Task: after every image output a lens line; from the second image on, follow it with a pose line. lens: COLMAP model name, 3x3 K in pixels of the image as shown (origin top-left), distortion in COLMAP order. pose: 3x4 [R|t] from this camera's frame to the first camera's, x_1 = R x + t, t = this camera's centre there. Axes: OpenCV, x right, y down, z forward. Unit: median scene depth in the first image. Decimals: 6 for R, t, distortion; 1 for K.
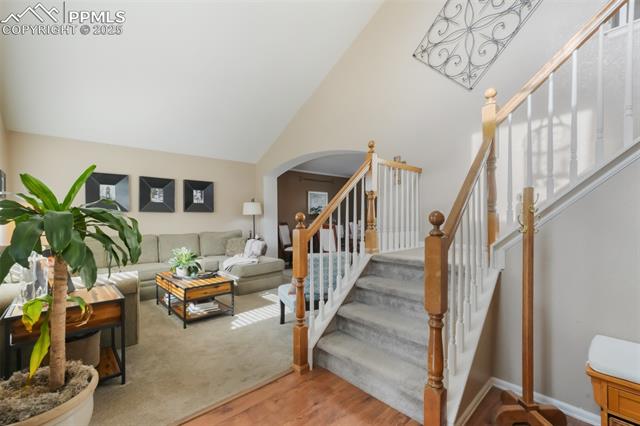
lens RADIAL K [[277.7, 0, 319.1], [0, 277.7, 217.7], [0, 0, 1]] dist [-0.018801, -0.000100]
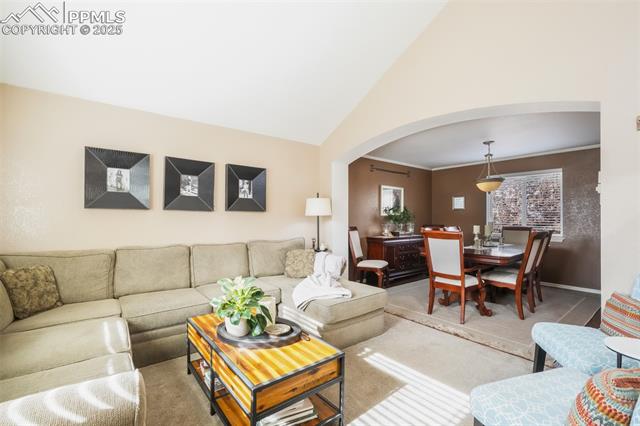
lens RADIAL K [[277.7, 0, 317.2], [0, 277.7, 215.5], [0, 0, 1]] dist [-0.018801, -0.000100]
pose [[0.996051, 0.011346, -0.088053, -0.203958], [-0.012463, 0.999849, -0.012146, -0.003342], [0.087902, 0.013195, 0.996042, 0.334952]]
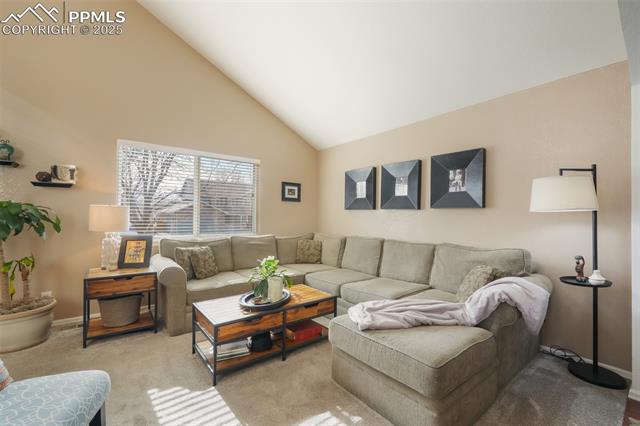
lens RADIAL K [[274.2, 0, 317.5], [0, 274.2, 212.2], [0, 0, 1]] dist [-0.020548, -0.000219]
pose [[-0.092621, 0.000834, -0.995701, 0.155580], [-0.007695, 0.999969, 0.001553, -0.010965], [0.995672, 0.007806, -0.092612, 0.810956]]
